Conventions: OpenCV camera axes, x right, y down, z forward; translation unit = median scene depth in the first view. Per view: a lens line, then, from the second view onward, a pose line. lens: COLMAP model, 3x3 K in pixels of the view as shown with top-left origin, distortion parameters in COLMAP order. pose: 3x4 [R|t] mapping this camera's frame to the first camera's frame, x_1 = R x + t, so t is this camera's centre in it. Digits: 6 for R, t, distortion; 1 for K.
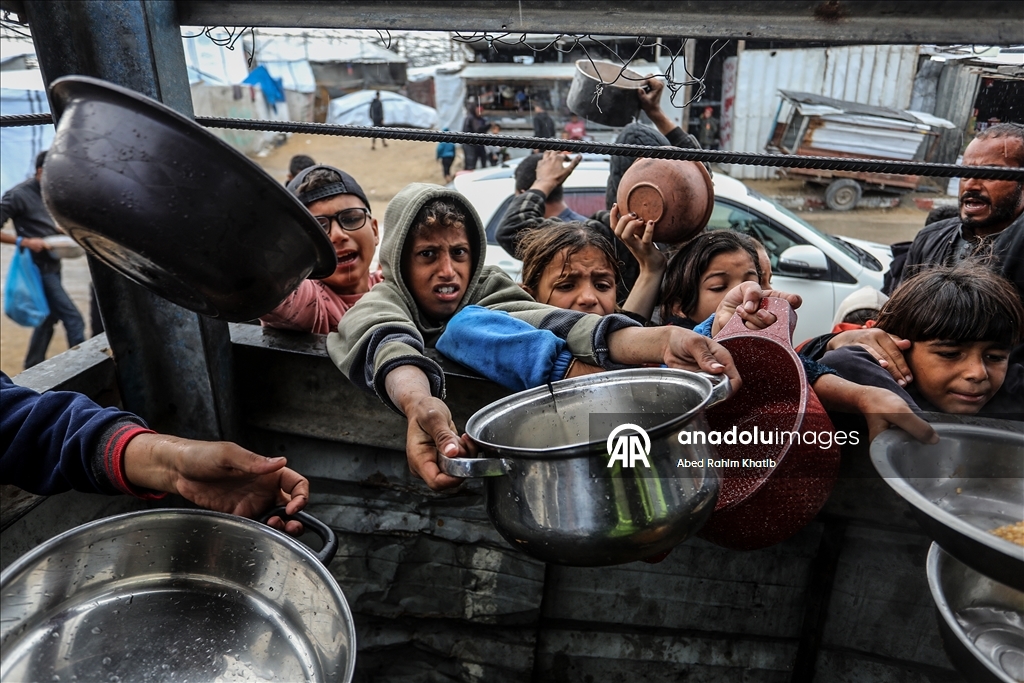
lens RADIAL K [[674.1, 0, 526.1], [0, 674.1, 343.9], [0, 0, 1]] dist [-0.043572, 0.027417]
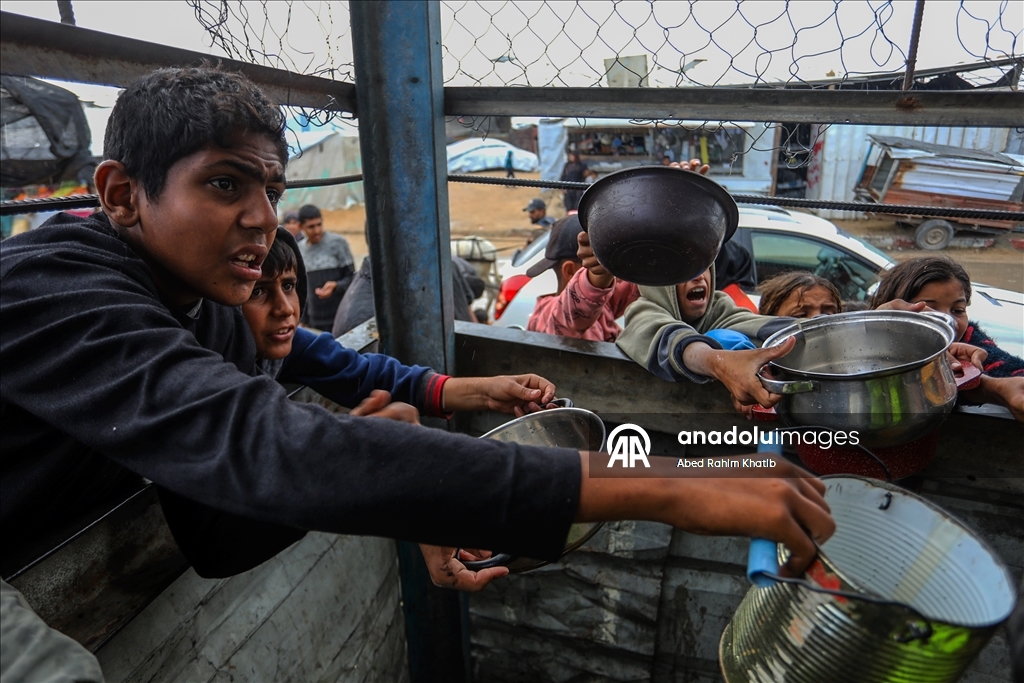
lens RADIAL K [[674.1, 0, 501.0], [0, 674.1, 351.7], [0, 0, 1]] dist [-0.043572, 0.027417]
pose [[0.989770, 0.031308, -0.139197, -0.178737], [-0.037367, 0.998455, -0.041129, 0.113322], [0.137694, 0.045909, 0.989410, -0.471751]]
